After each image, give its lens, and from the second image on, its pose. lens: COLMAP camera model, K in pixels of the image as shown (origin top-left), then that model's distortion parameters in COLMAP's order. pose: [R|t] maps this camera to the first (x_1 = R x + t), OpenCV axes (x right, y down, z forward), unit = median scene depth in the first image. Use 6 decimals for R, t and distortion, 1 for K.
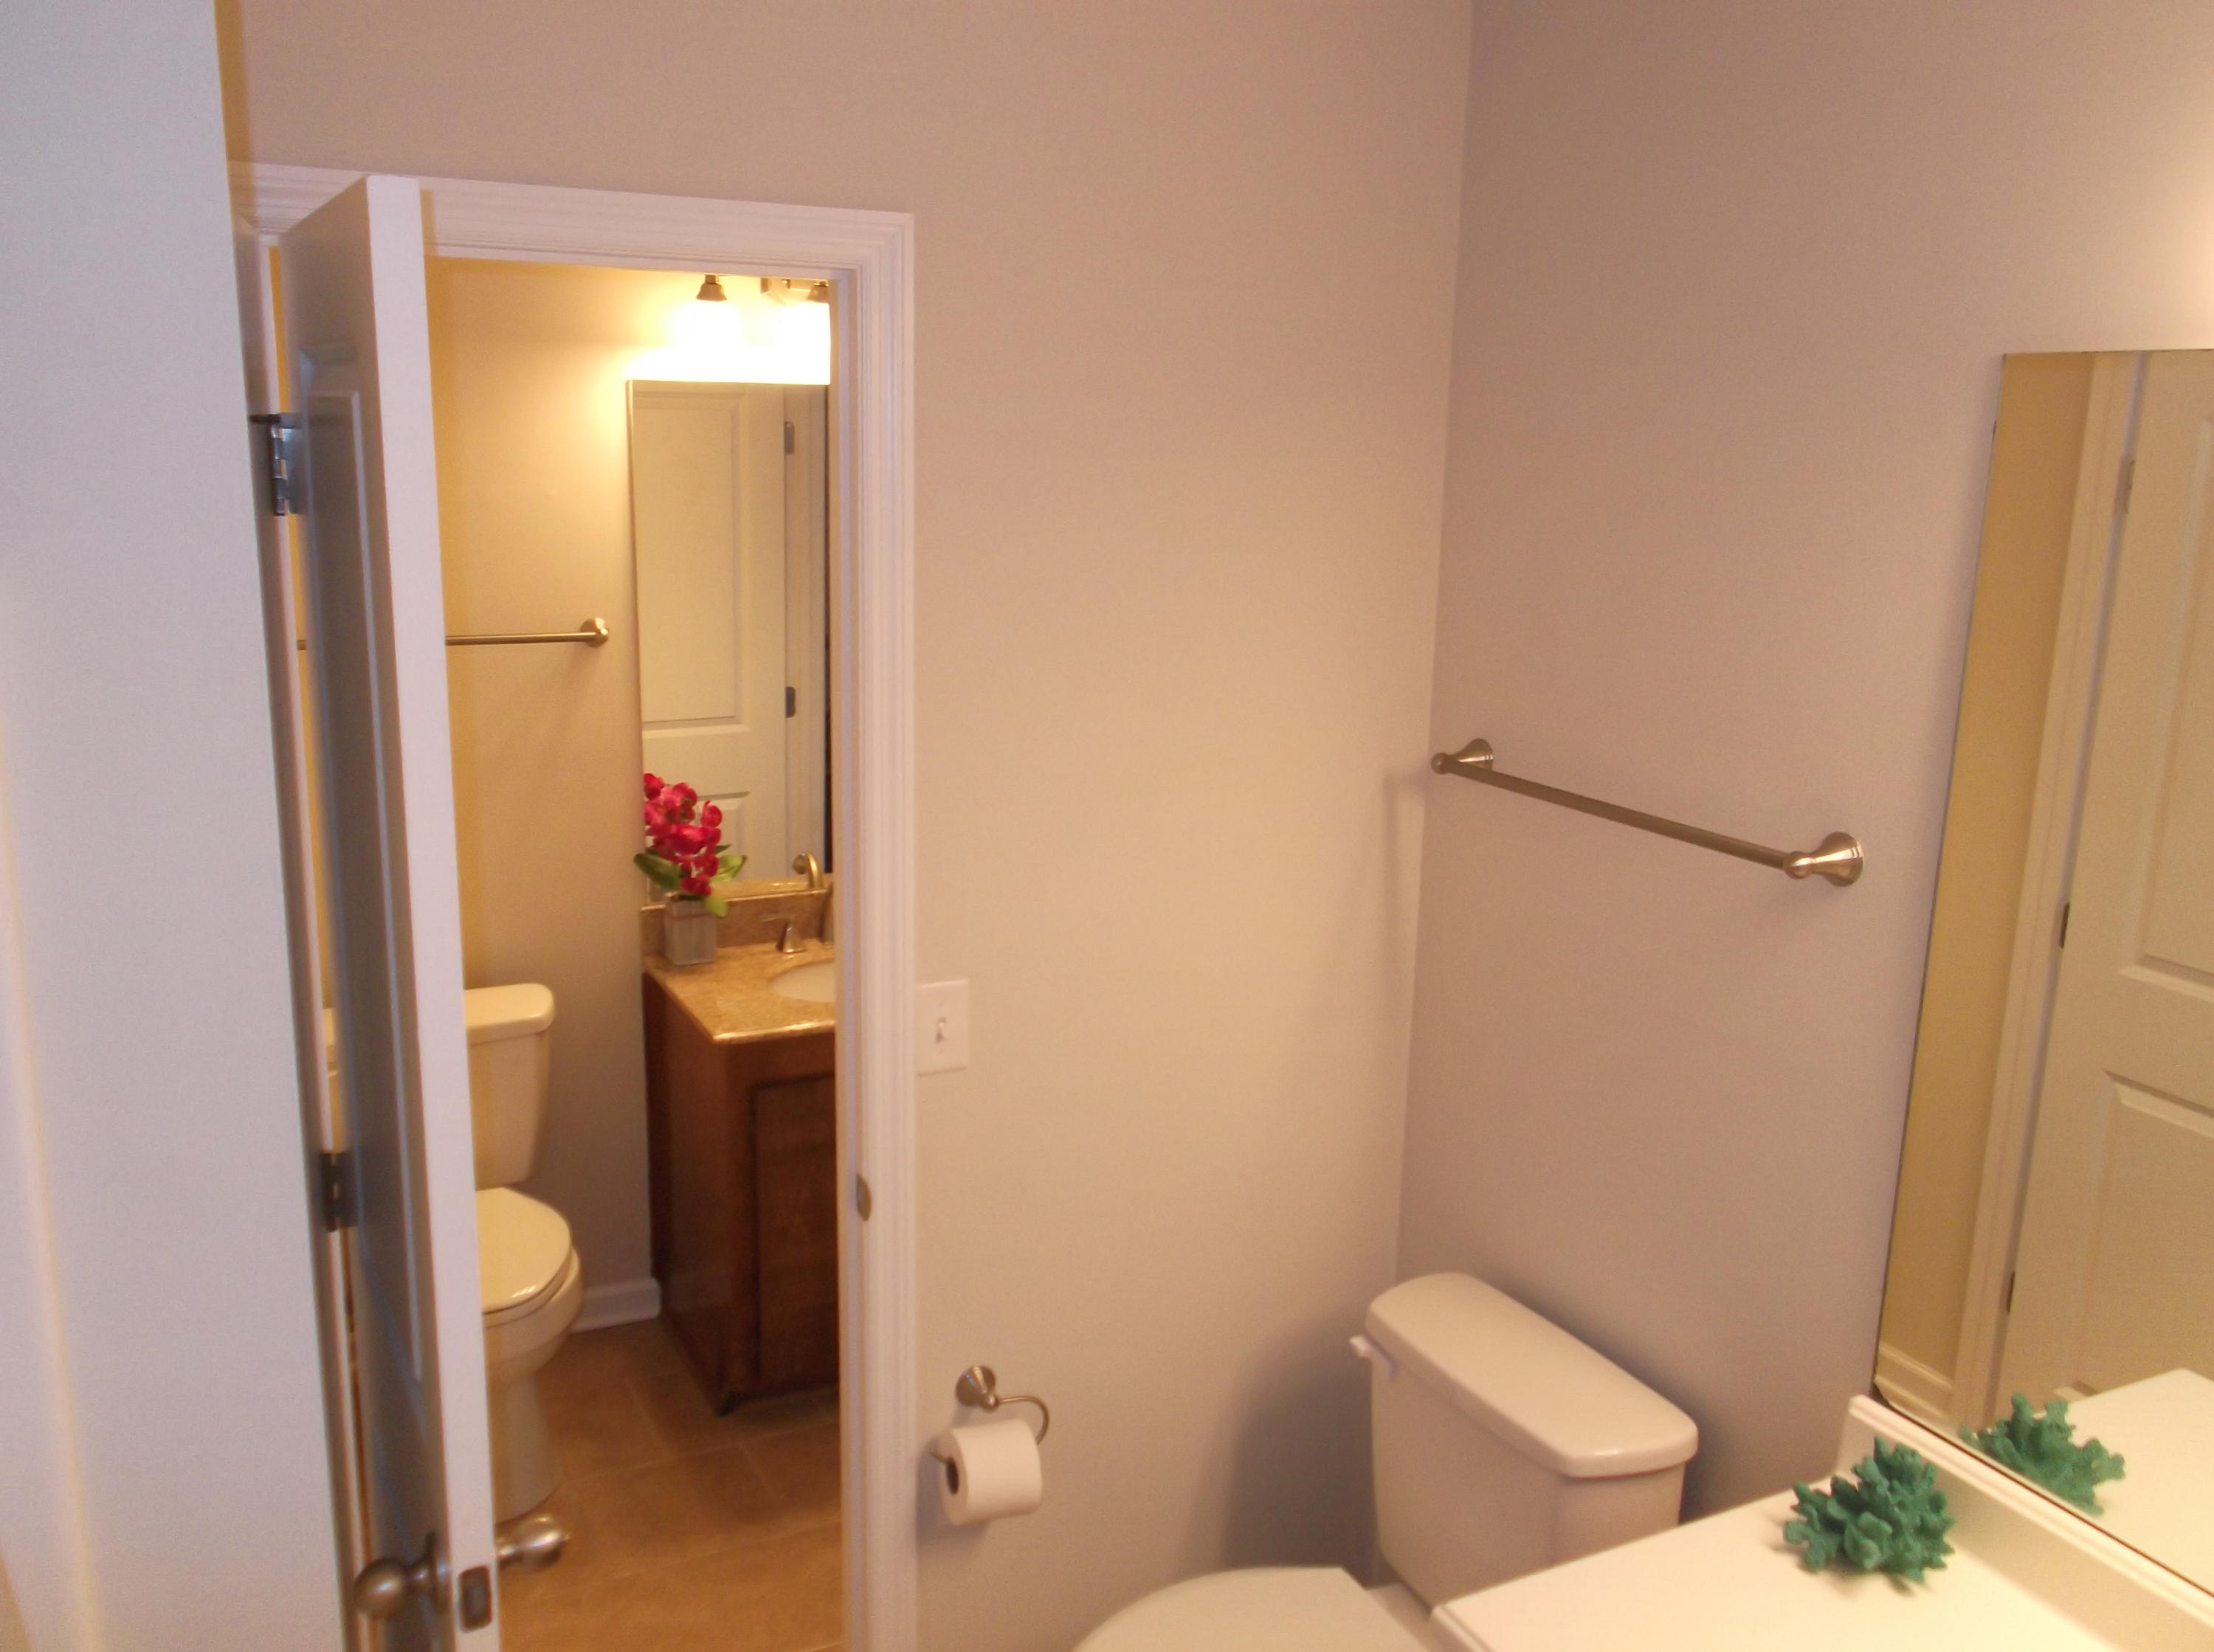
lens RADIAL K [[1834.5, 0, 1096.9], [0, 1834.5, 831.2], [0, 0, 1]] dist [-0.038202, 0.043218]
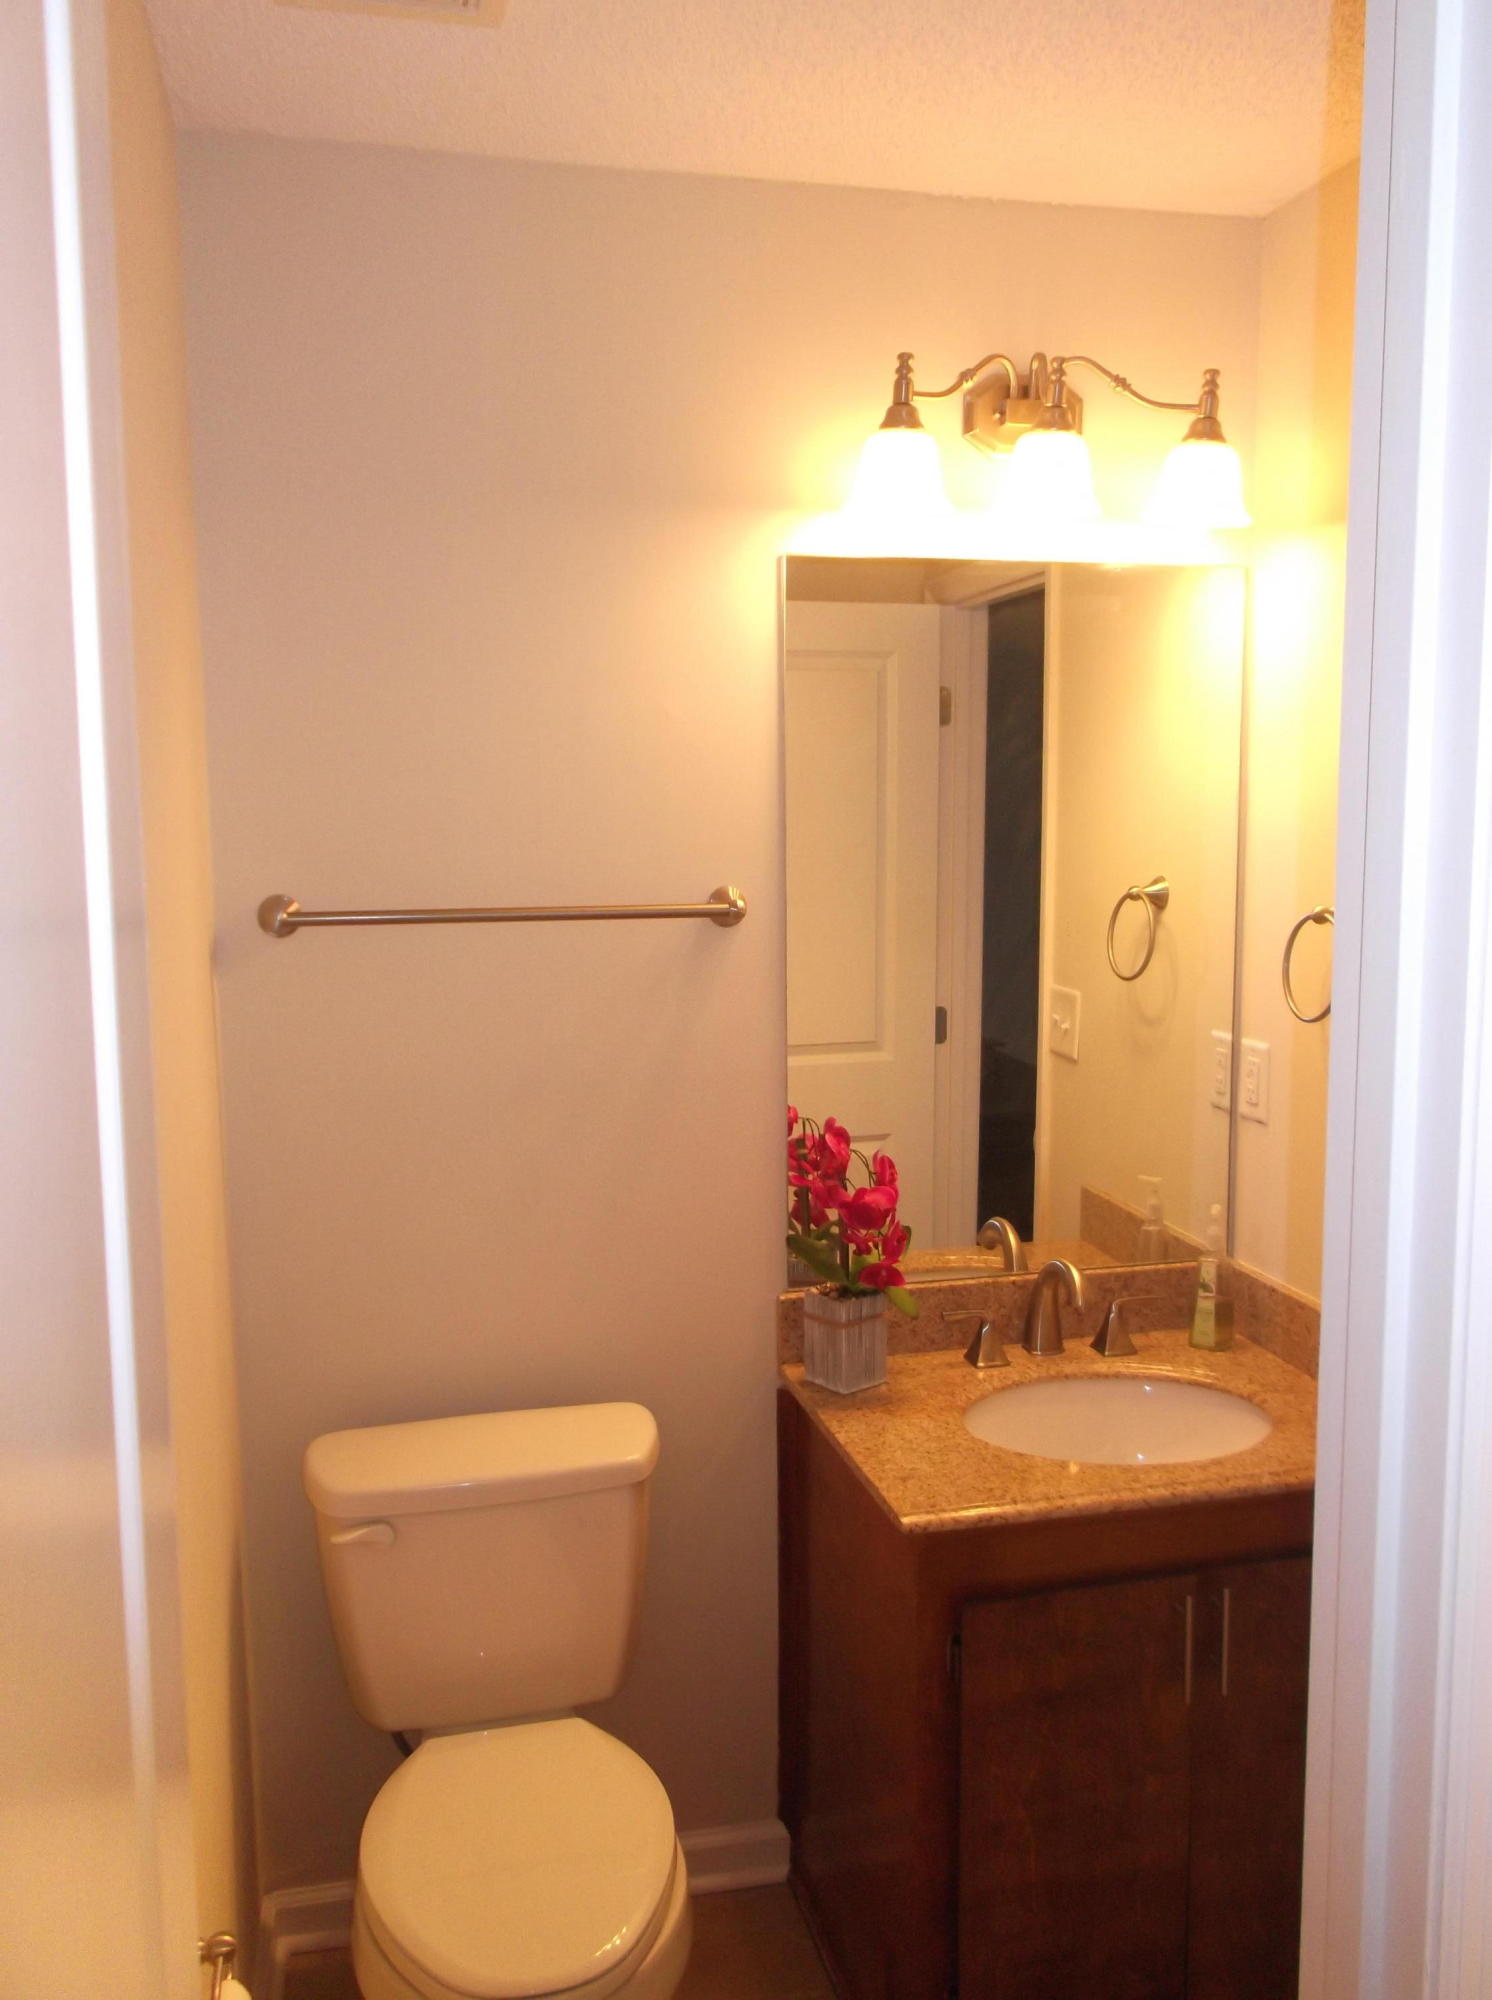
lens RADIAL K [[1657.4, 0, 748.9], [0, 1657.4, 999.7], [0, 0, 1]] dist [-0.038202, 0.043218]
pose [[0.973383, -0.000593, -0.229182, -0.117570], [-0.023217, 0.994597, -0.101181, -0.006972], [0.228004, 0.103809, 0.968111, 0.378044]]
